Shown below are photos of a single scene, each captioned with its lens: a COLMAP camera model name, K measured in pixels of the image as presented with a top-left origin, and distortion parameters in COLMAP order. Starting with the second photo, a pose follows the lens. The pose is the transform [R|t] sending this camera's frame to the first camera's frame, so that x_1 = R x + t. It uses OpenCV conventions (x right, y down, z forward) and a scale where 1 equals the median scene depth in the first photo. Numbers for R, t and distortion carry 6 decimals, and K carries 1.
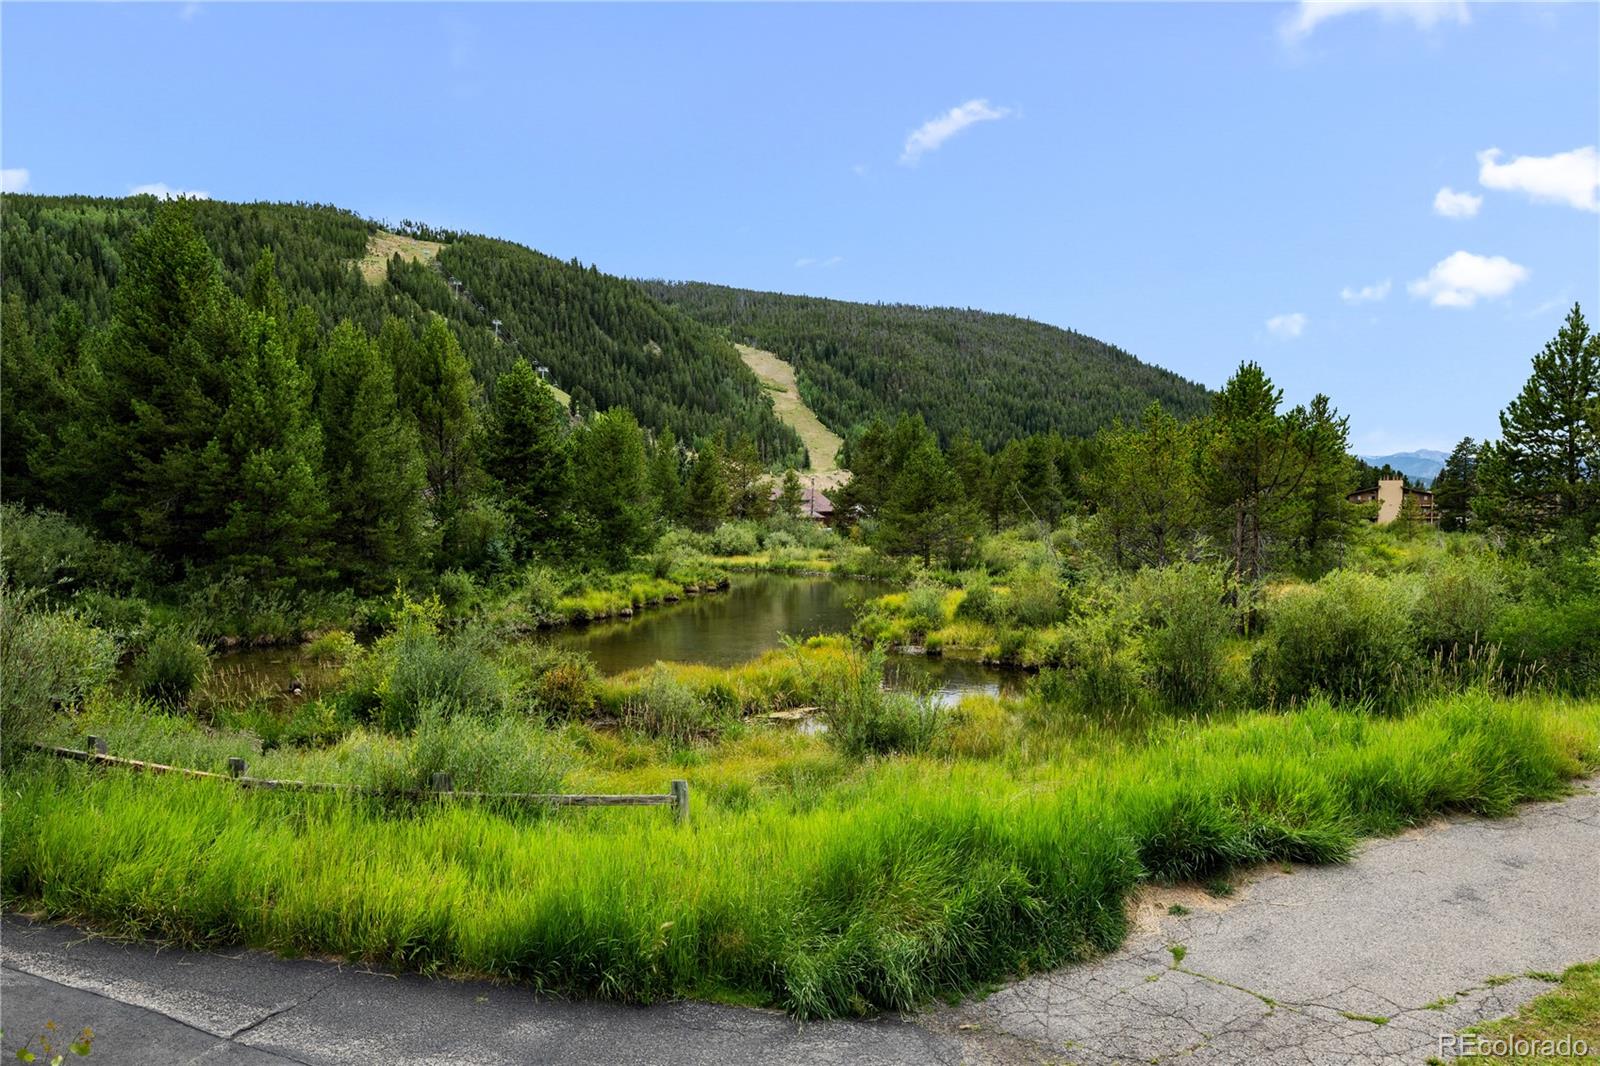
lens RADIAL K [[1029.1, 0, 803.8], [0, 1029.1, 533.6], [0, 0, 1]] dist [-0.000097, -0.000293]
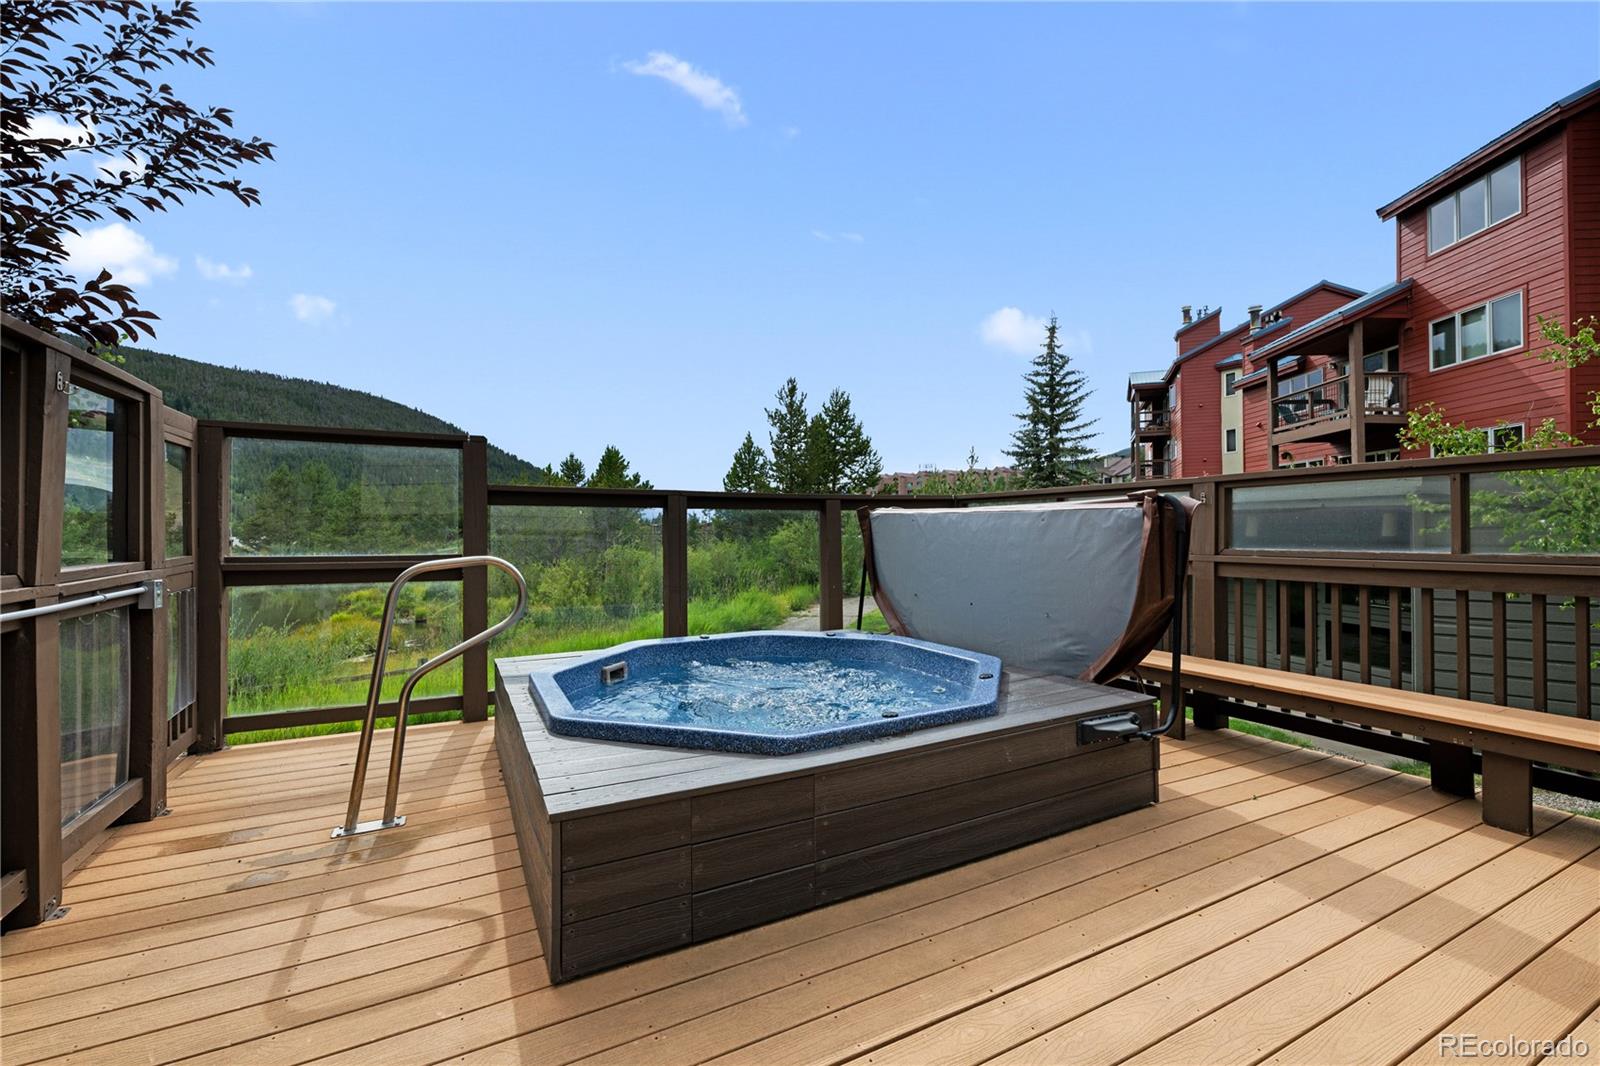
lens RADIAL K [[673.8, 0, 799.9], [0, 673.8, 529.5], [0, 0, 1]] dist [-0.000696, -0.000085]
pose [[0.718846, -0.006136, 0.695142, -0.104606], [0.030952, 0.999252, -0.023187, 0.014482], [-0.694480, 0.038183, 0.718498, -0.067219]]
